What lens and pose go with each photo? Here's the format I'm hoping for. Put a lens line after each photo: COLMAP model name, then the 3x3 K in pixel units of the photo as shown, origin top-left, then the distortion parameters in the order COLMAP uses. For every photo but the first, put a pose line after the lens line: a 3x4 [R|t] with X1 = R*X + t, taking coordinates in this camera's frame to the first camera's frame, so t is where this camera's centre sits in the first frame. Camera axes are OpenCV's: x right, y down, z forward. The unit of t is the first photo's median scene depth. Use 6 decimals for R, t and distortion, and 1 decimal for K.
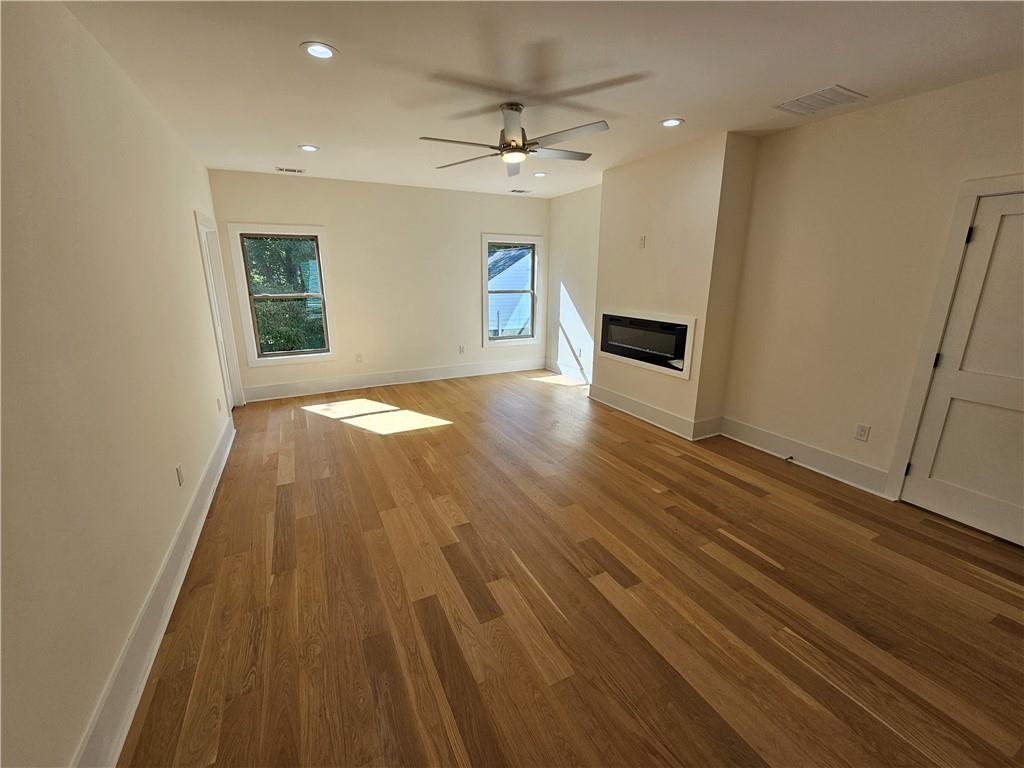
lens RADIAL K [[418.8, 0, 511.5], [0, 418.8, 383.5], [0, 0, 1]] dist [-0.000394, 0.000226]
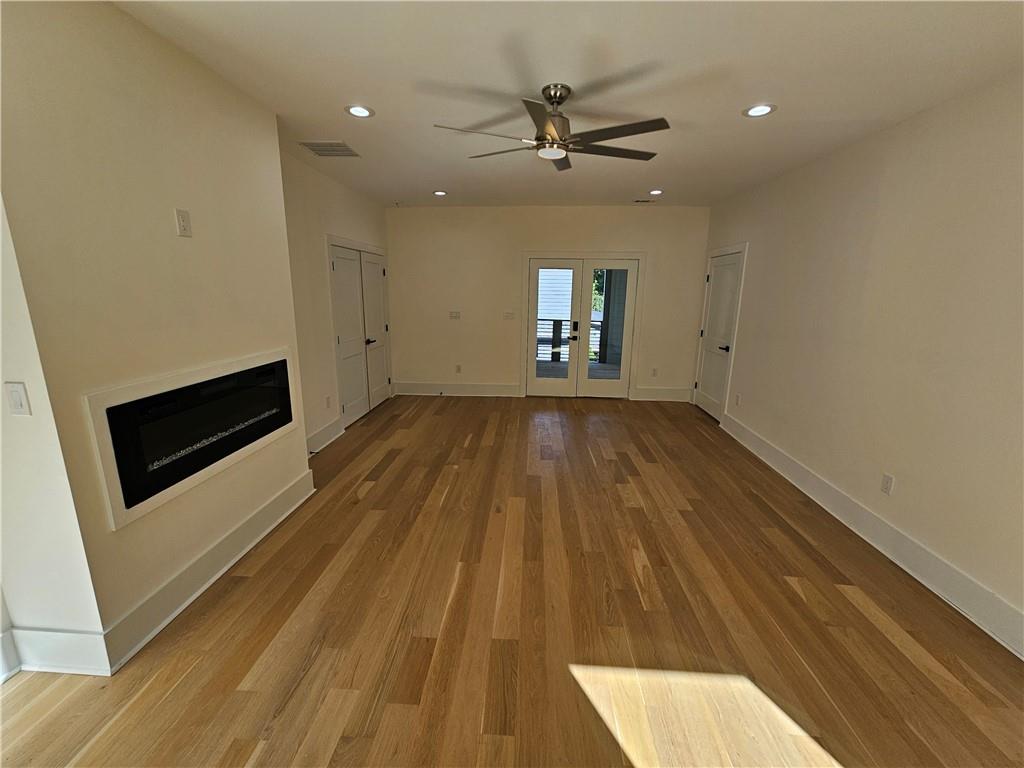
lens RADIAL K [[418.8, 0, 510.1], [0, 418.8, 382.1], [0, 0, 1]] dist [-0.000394, 0.000226]
pose [[-0.861386, -0.123942, 0.492597, -0.383151], [0.114542, 0.897400, 0.426090, -0.495937], [-0.494868, 0.423451, -0.758812, 1.844056]]
